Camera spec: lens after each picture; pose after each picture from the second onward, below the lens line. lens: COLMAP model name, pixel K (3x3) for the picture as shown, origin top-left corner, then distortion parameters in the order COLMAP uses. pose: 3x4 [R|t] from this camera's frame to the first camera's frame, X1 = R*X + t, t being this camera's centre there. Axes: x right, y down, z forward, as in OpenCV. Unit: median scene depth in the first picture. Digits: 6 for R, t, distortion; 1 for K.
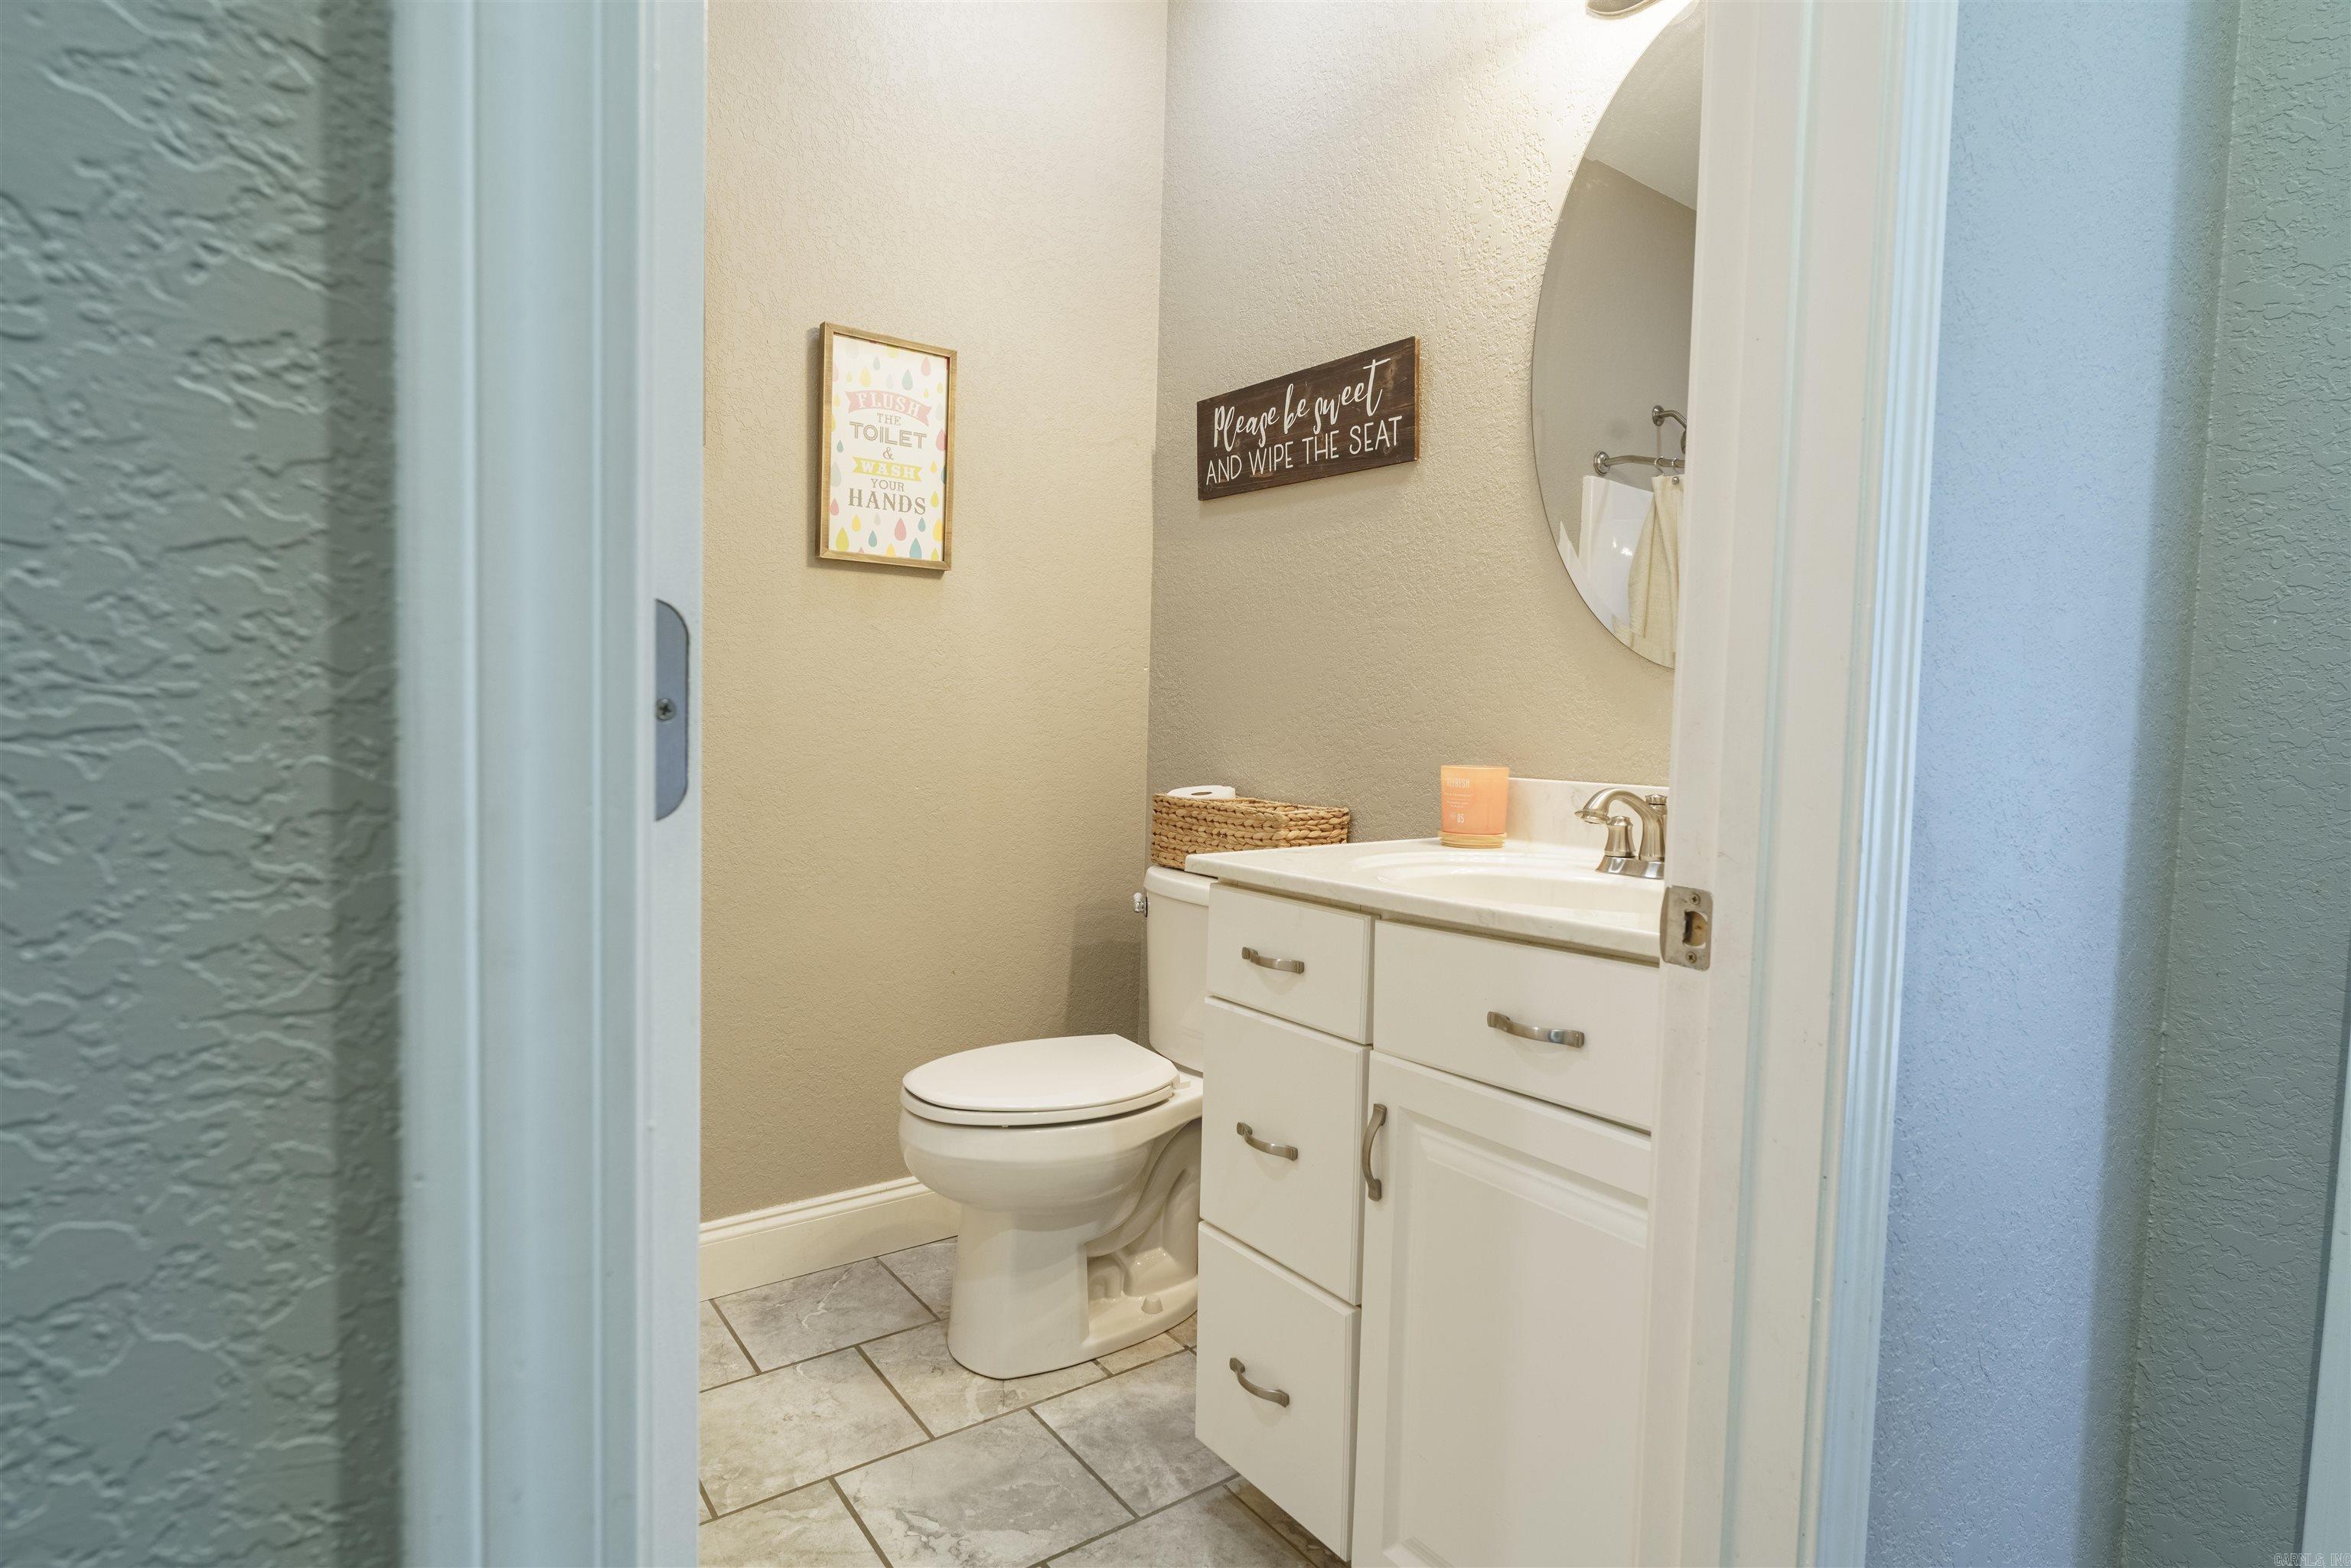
lens RADIAL K [[1200.3, 0, 1173.0], [0, 1200.3, 785.1], [0, 0, 1]] dist [-0.009458, 0.004715]
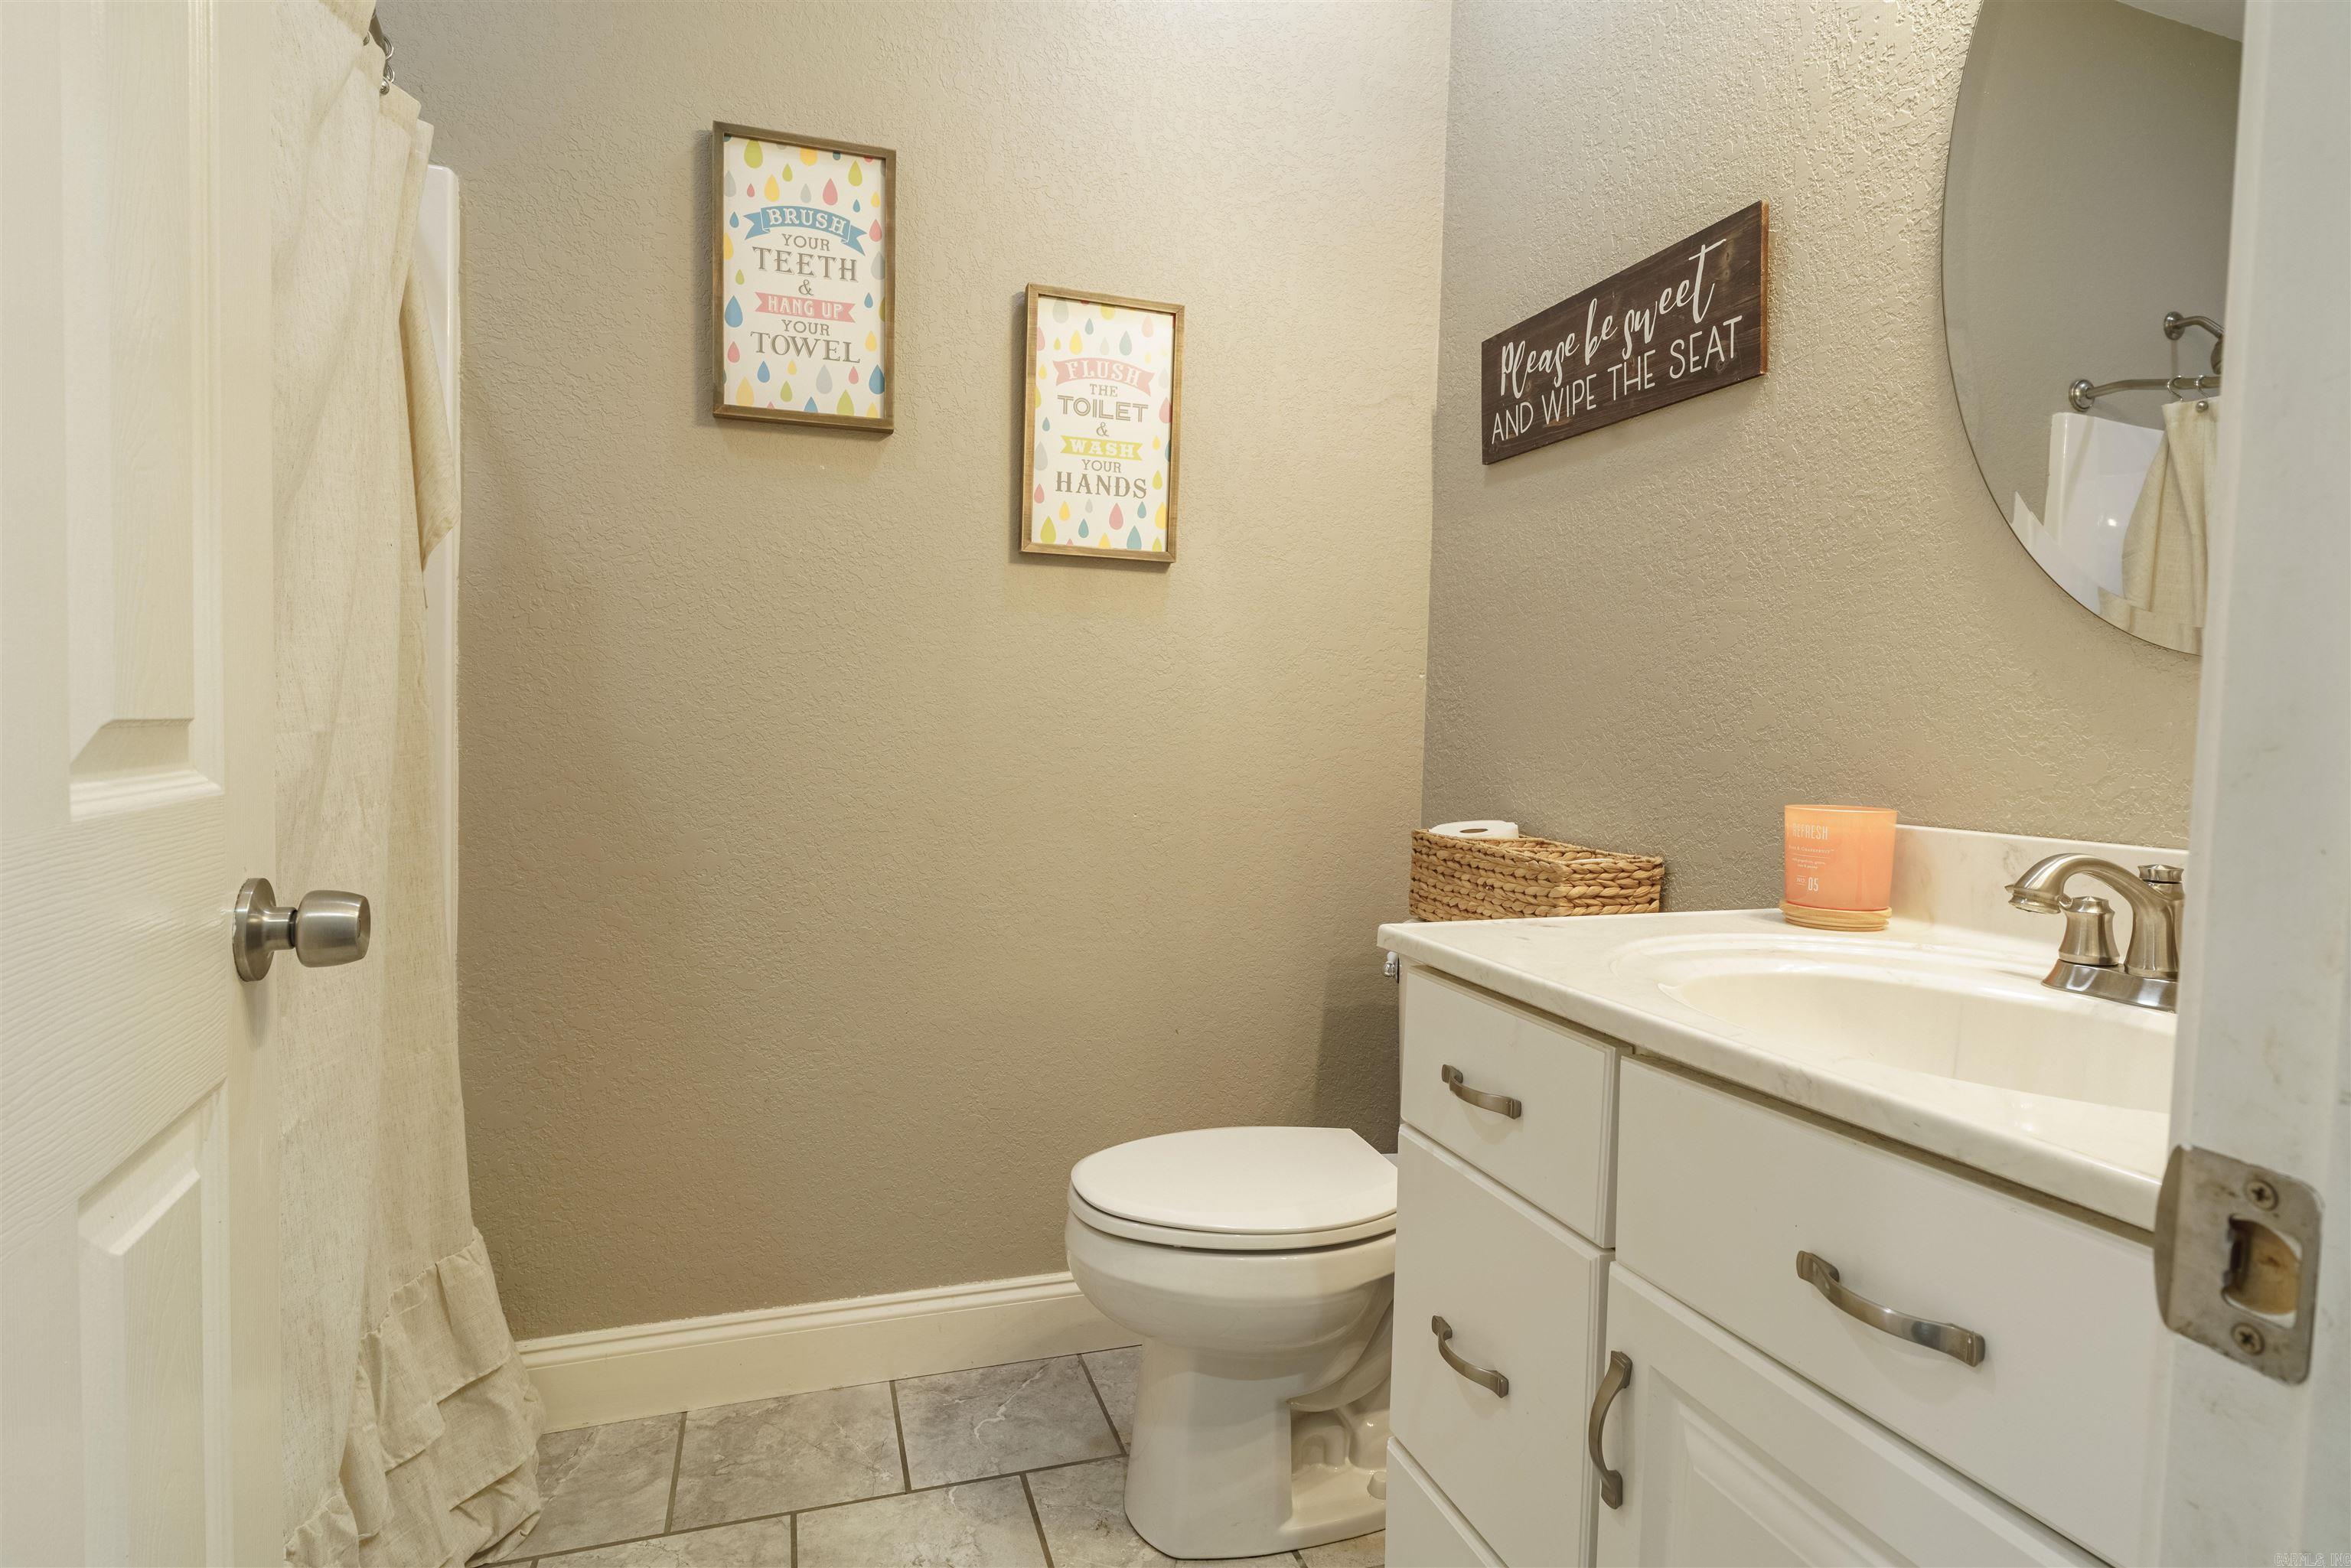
lens RADIAL K [[1200.3, 0, 1173.3], [0, 1200.3, 782.8], [0, 0, 1]] dist [-0.009458, 0.004715]
pose [[0.951660, 0.014674, -0.306801, 0.084324], [-0.019721, 0.999716, -0.013358, -0.010961], [0.306518, 0.018763, 0.951680, 0.202867]]
